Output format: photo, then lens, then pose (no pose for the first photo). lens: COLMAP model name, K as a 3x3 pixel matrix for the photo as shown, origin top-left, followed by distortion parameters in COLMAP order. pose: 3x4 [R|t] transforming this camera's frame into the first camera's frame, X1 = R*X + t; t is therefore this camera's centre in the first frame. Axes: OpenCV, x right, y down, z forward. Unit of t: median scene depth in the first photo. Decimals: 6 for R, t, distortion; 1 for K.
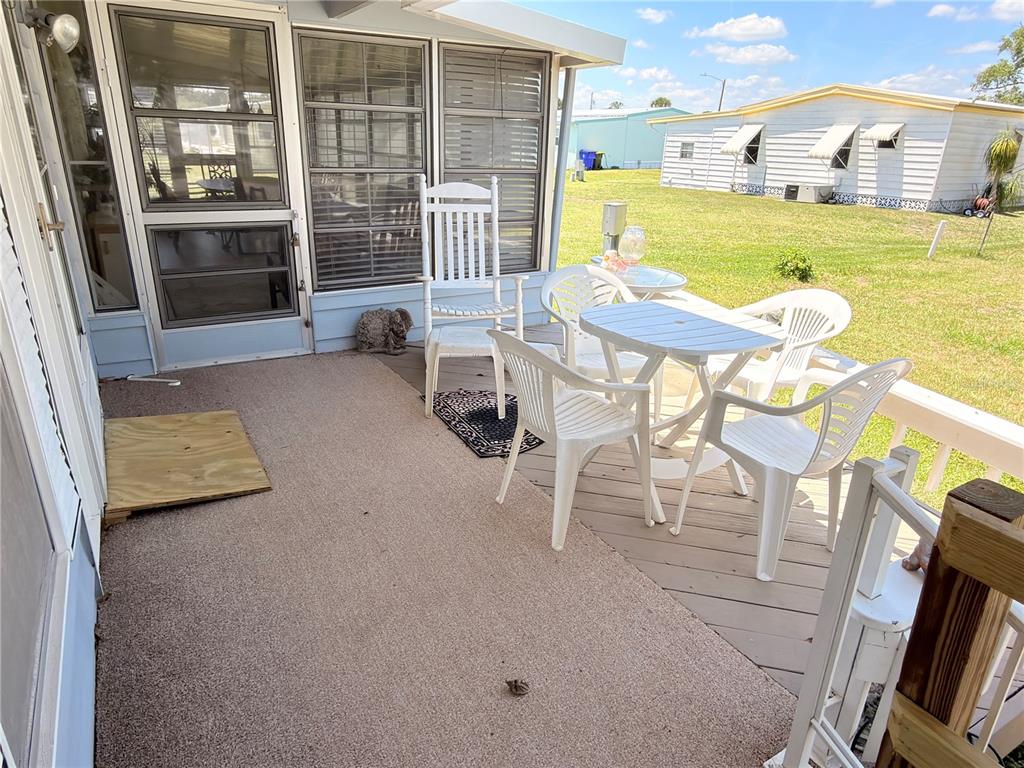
lens RADIAL K [[643.1, 0, 510.1], [0, 643.1, 380.7], [0, 0, 1]] dist [0.008395, 0.000874]
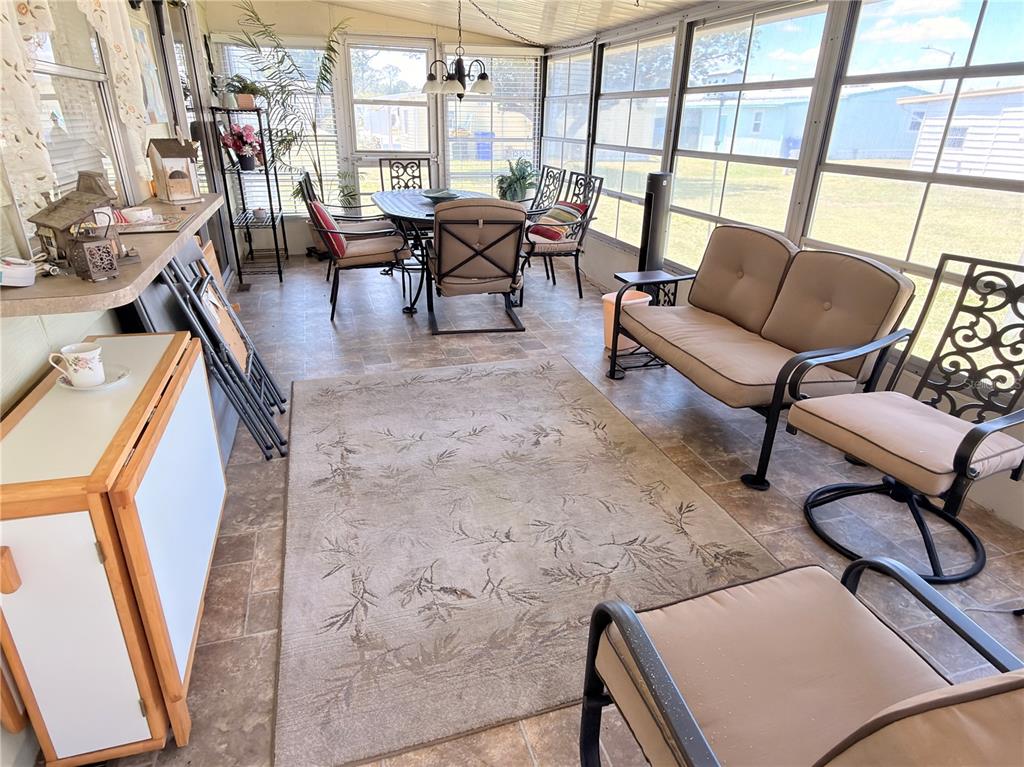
lens RADIAL K [[609.3, 0, 511.8], [0, 609.3, 384.7], [0, 0, 1]] dist [0.006676, 0.001149]
pose [[0.973908, 0.083098, -0.211184, -0.191277], [-0.074126, 0.995991, 0.050067, -0.149925], [0.214498, -0.033106, 0.976163, 0.398823]]
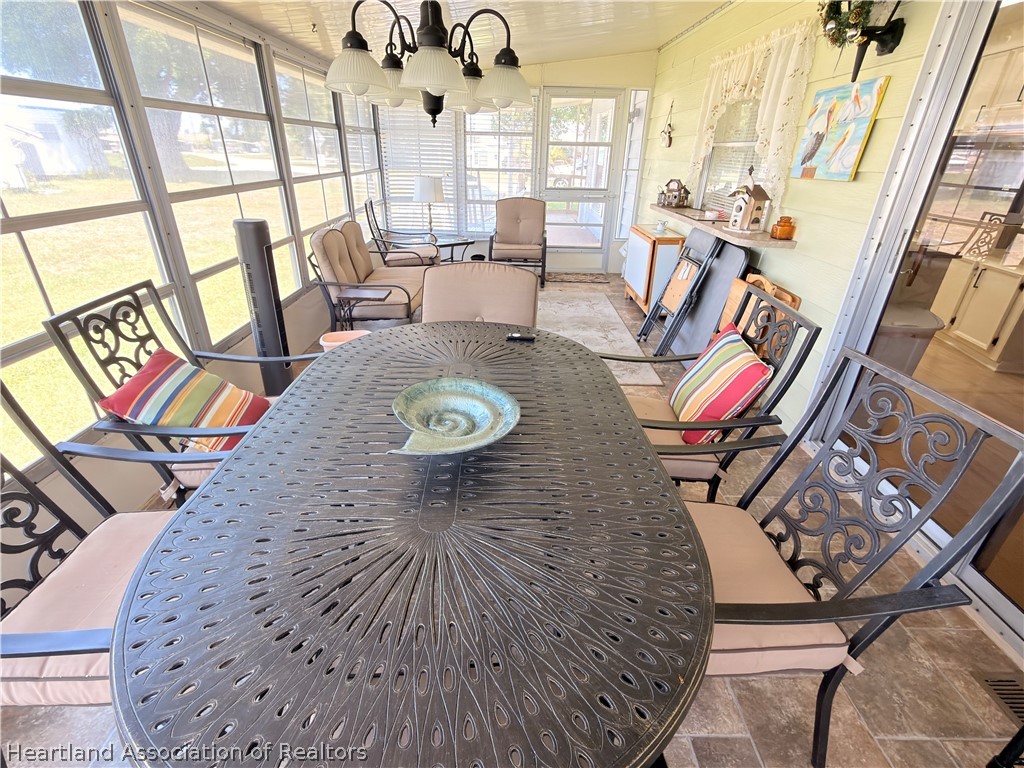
lens RADIAL K [[473.4, 0, 512.2], [0, 473.4, 382.6], [0, 0, 1]] dist [0.000008, -0.000817]
pose [[0.488259, -0.397072, 0.777134, -0.517436], [0.299540, 0.912648, 0.278117, -0.317852], [-0.819682, 0.096990, 0.564547, 0.786692]]
